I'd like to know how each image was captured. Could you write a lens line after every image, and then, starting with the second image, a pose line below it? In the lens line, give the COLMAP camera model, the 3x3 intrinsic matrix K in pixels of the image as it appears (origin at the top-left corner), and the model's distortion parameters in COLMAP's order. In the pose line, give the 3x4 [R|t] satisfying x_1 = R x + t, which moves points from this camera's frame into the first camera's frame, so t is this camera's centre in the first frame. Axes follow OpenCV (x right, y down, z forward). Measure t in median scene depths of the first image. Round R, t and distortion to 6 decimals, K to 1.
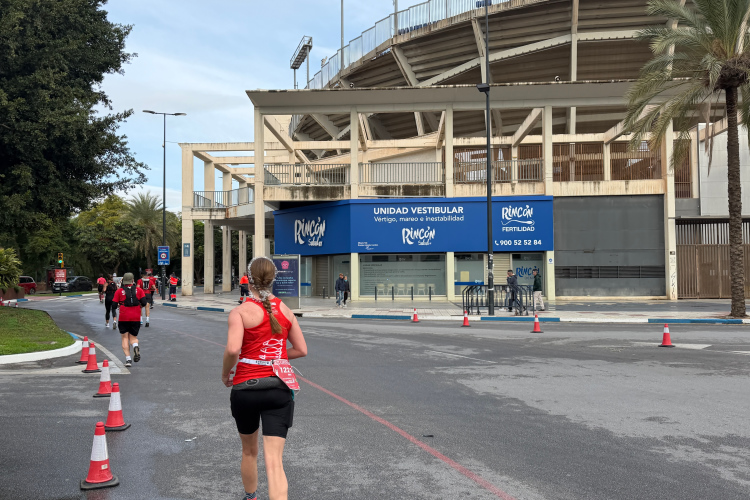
lens RADIAL K [[613.7, 0, 373.7], [0, 613.7, 256.3], [0, 0, 1]] dist [0.113478, -0.198739]
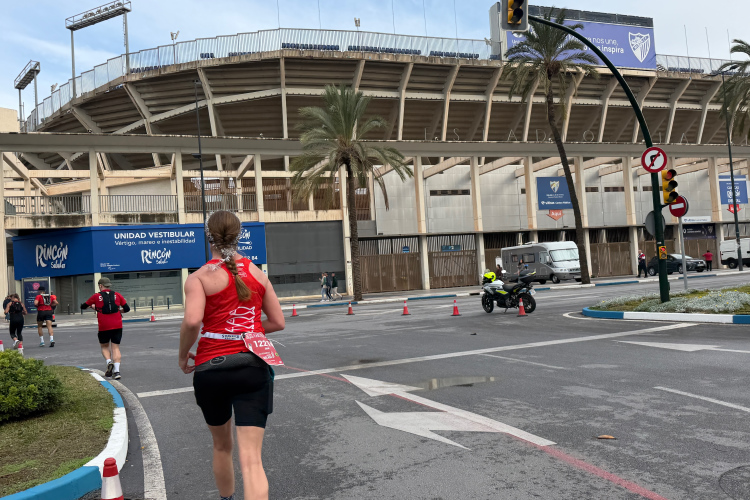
lens RADIAL K [[613.7, 0, 373.7], [0, 613.7, 256.3], [0, 0, 1]] dist [0.113478, -0.198739]
pose [[0.920266, -0.035920, 0.389642, -0.008110], [0.042545, 0.999059, -0.008383, -0.004376], [-0.388975, 0.024292, 0.920928, -0.271747]]
